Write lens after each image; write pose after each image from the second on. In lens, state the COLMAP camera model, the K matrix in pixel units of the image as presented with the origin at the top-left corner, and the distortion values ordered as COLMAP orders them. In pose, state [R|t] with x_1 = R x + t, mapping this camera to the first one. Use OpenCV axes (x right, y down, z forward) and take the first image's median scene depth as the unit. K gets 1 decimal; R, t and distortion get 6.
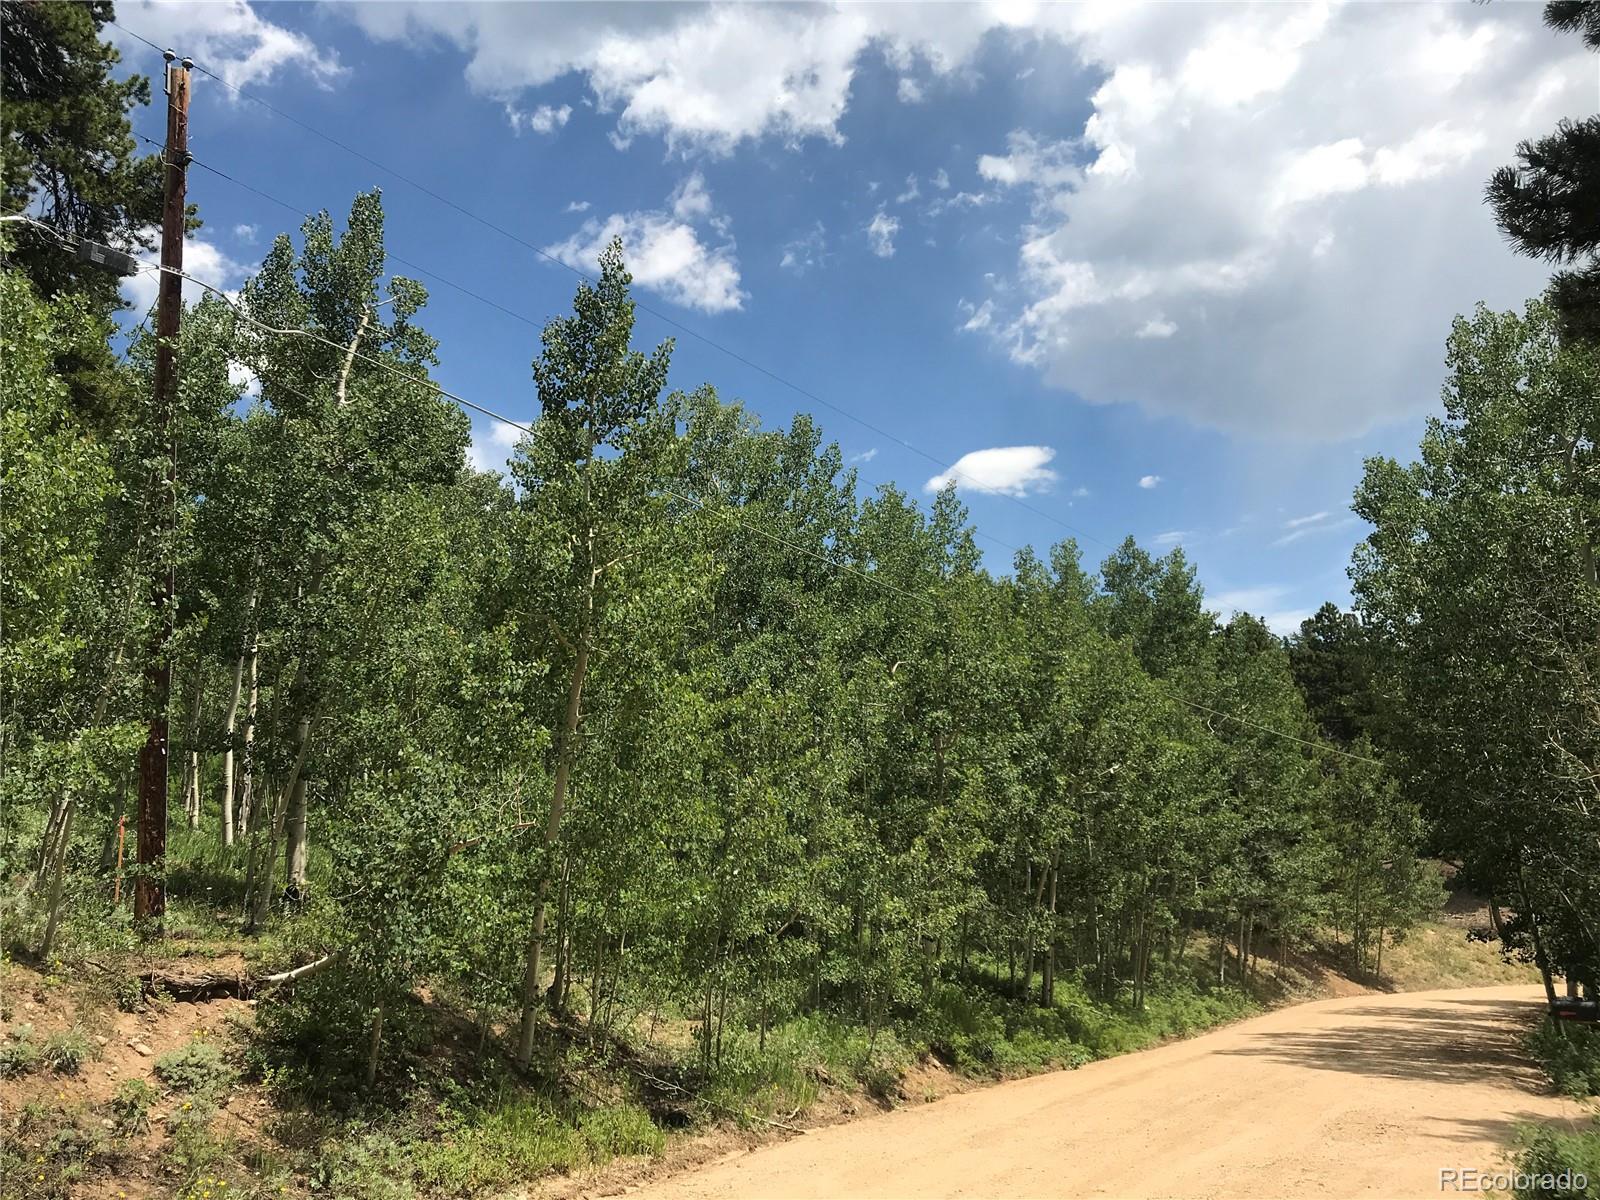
lens RADIAL K [[1295.5, 0, 804.0], [0, 1295.5, 597.8], [0, 0, 1]] dist [0.017802, 0.006774]
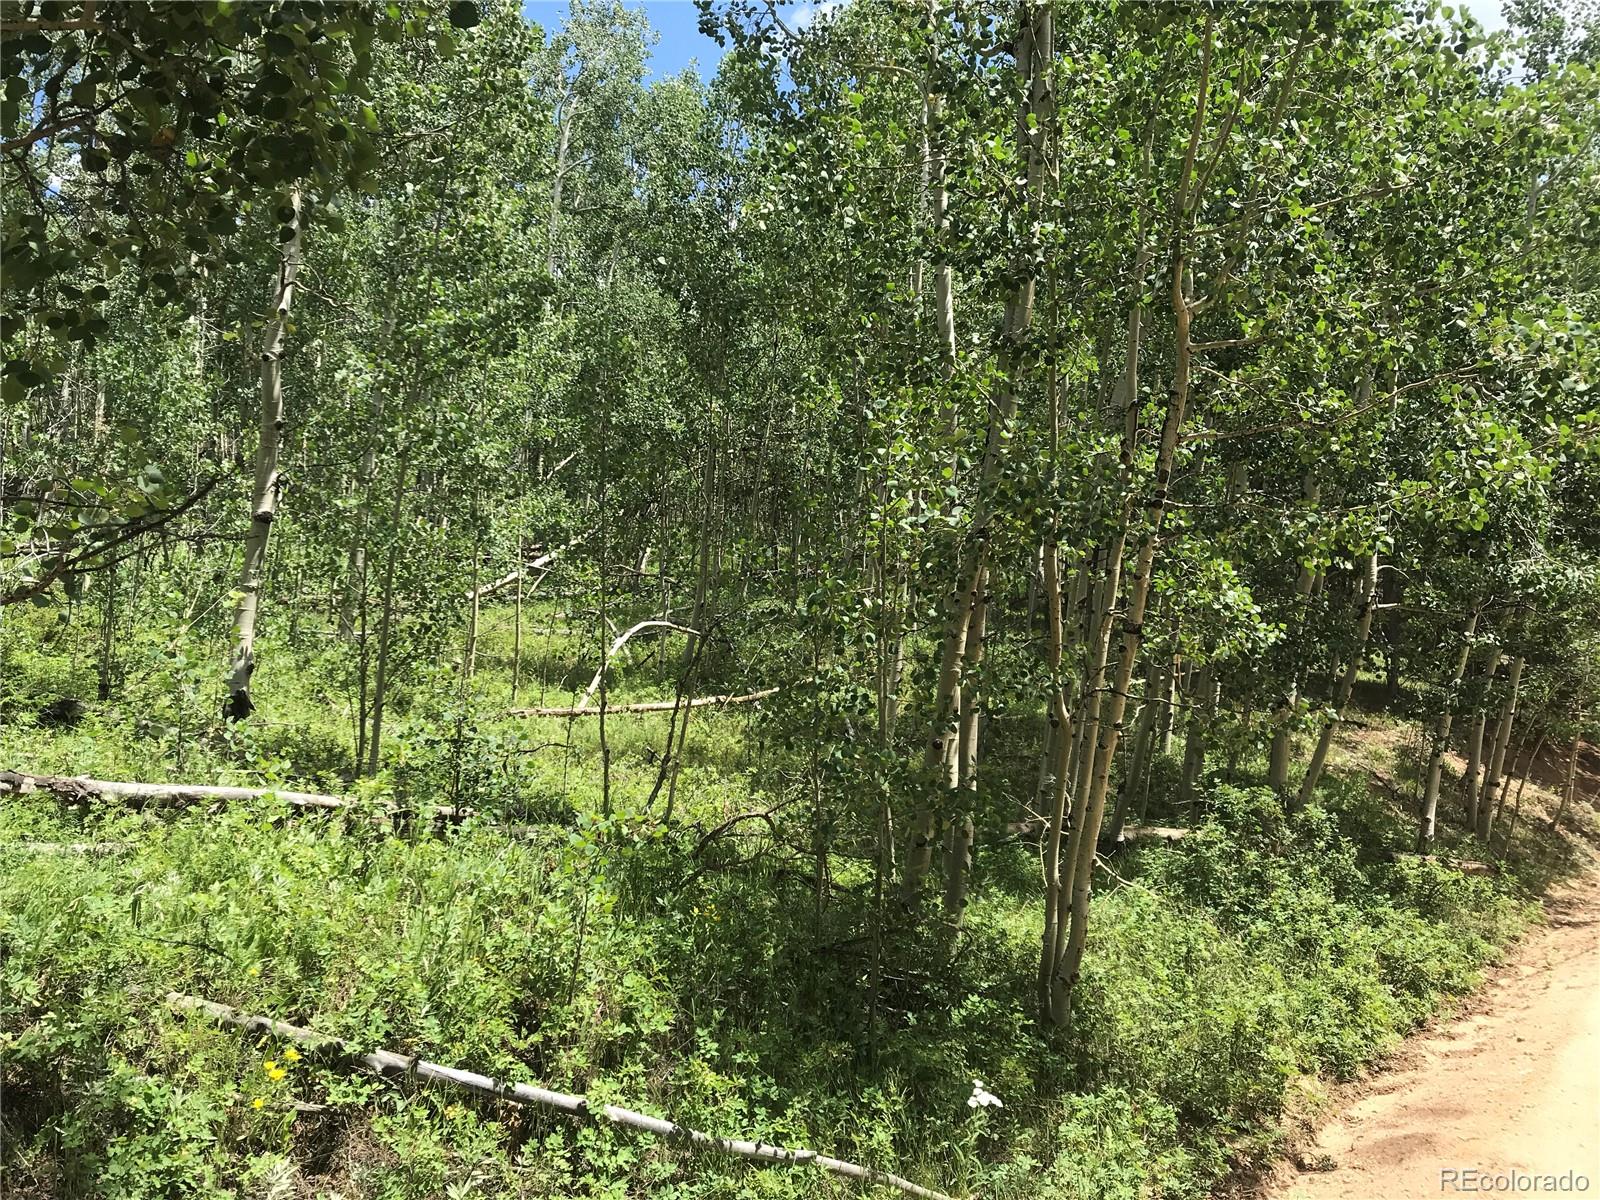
lens RADIAL K [[1295.5, 0, 795.2], [0, 1295.5, 599.6], [0, 0, 1]] dist [0.017802, 0.006774]
pose [[0.990547, 0.026757, -0.134537, 0.176100], [-0.004985, 0.987165, 0.159628, 0.156515], [0.137081, -0.157449, 0.977967, 0.577074]]
